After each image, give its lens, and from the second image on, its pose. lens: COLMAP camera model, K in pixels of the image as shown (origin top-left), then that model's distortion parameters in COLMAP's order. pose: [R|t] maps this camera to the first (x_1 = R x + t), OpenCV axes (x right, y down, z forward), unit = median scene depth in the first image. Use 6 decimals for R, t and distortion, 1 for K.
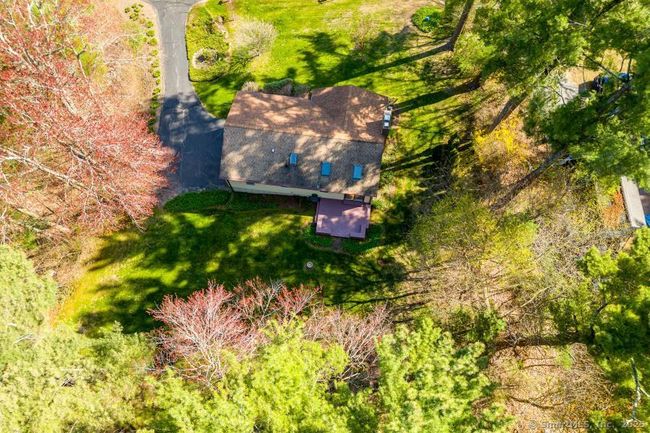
lens RADIAL K [[444.6, 0, 325.0], [0, 444.6, 216.5], [0, 0, 1]] dist [0.073123, -0.062877]
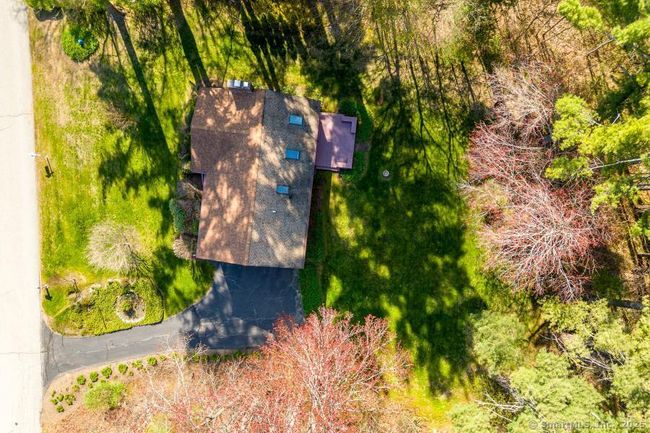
lens RADIAL K [[444.6, 0, 325.0], [0, 444.6, 216.5], [0, 0, 1]] dist [0.073123, -0.062877]
pose [[-0.020268, -0.999772, 0.006727, -0.121599], [0.957622, -0.017479, 0.287498, -0.276882], [-0.287315, 0.012269, 0.957758, 0.078162]]
